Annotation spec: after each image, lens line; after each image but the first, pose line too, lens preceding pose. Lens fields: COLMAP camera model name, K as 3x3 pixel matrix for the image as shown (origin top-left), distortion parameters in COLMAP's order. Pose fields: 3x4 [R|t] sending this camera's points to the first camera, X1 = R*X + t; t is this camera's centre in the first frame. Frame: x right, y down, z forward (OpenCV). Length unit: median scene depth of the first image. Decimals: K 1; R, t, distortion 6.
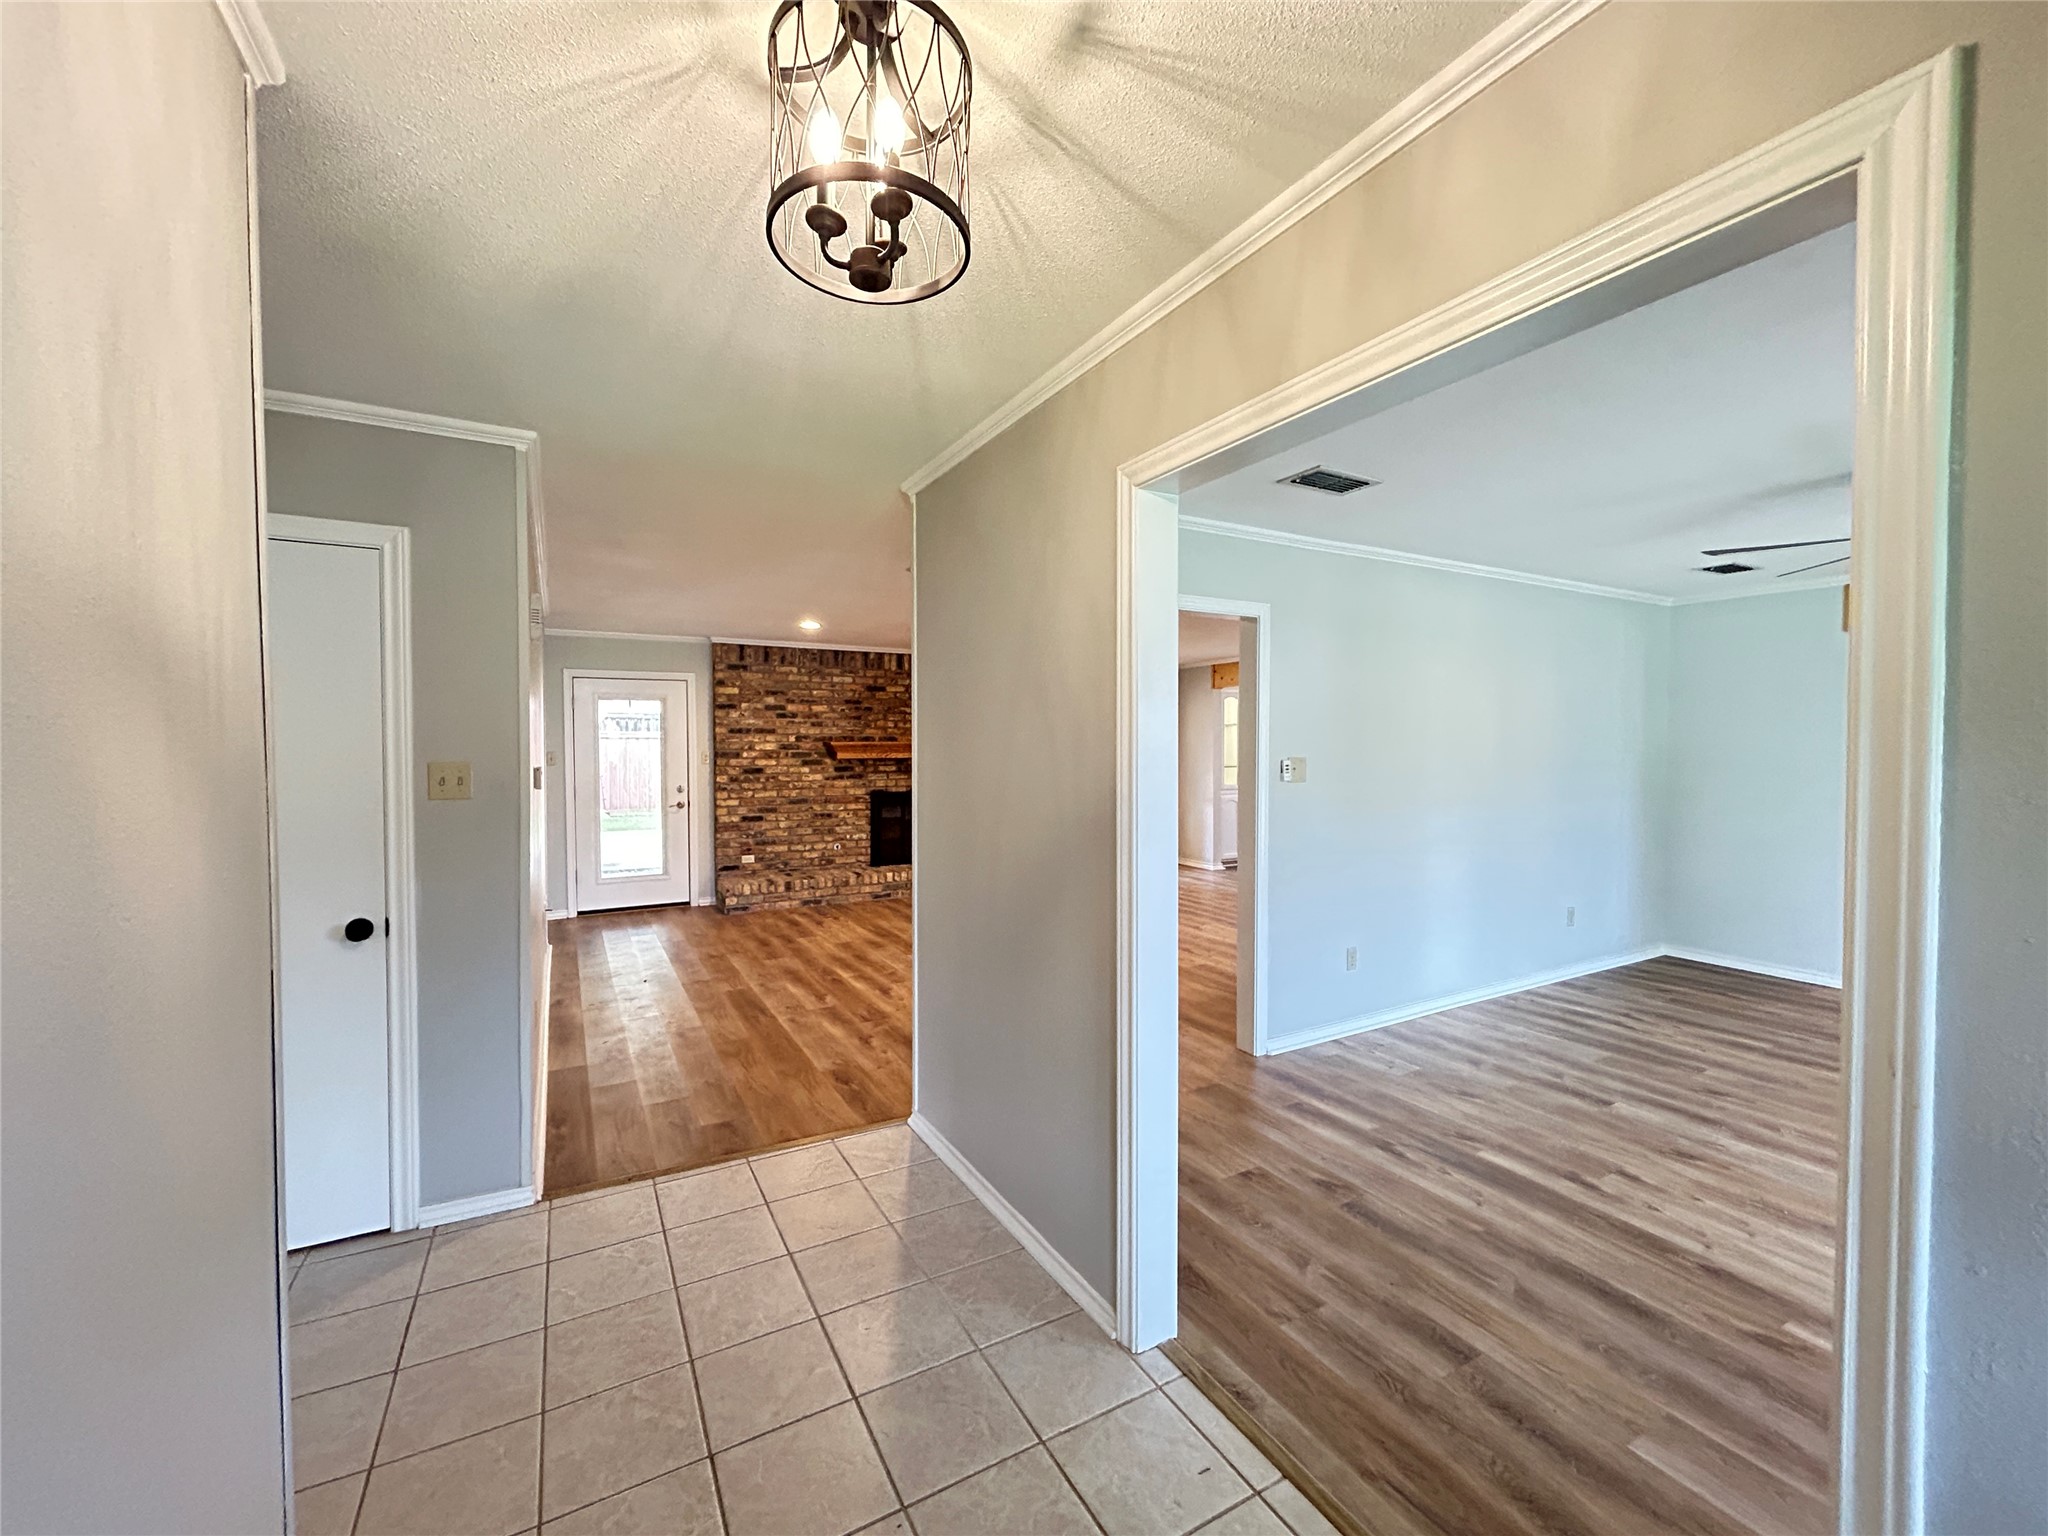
lens RADIAL K [[834.9, 0, 1021.2], [0, 834.9, 763.9], [0, 0, 1]] dist [-0.005397, 0.003024]
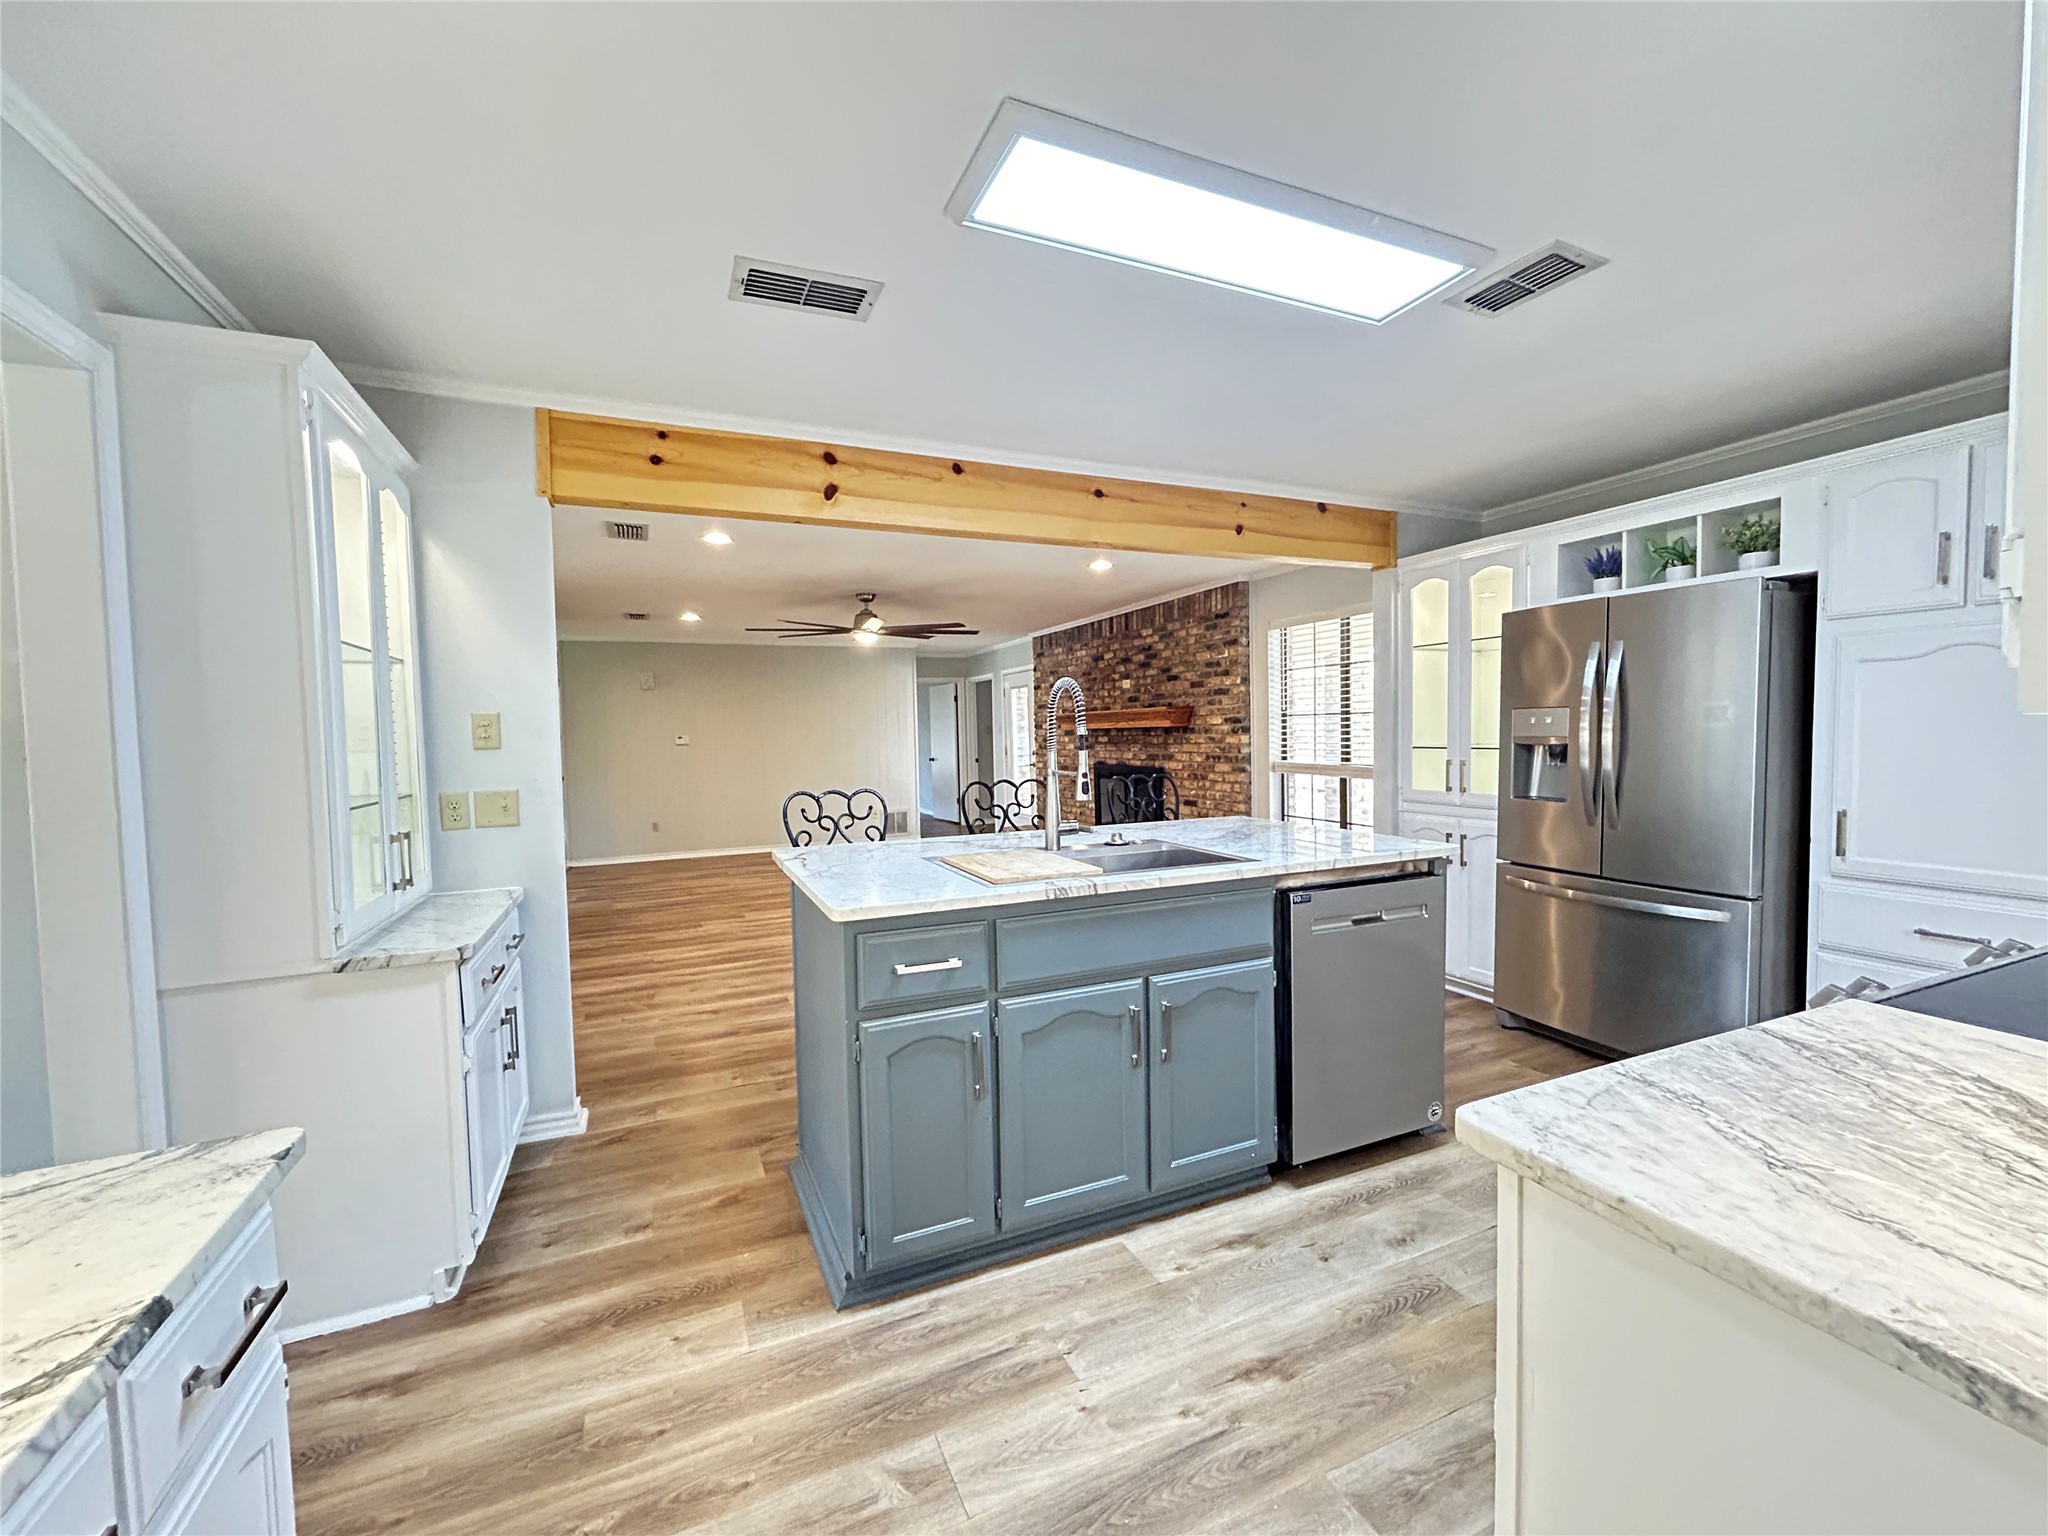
lens RADIAL K [[834.9, 0, 1021.2], [0, 834.9, 763.9], [0, 0, 1]] dist [-0.005397, 0.003024]
pose [[-0.089342, 0.042221, -0.995106, 1.140446], [0.000727, 0.999104, 0.042325, -0.010191], [0.996001, 0.003058, -0.089292, 1.393334]]
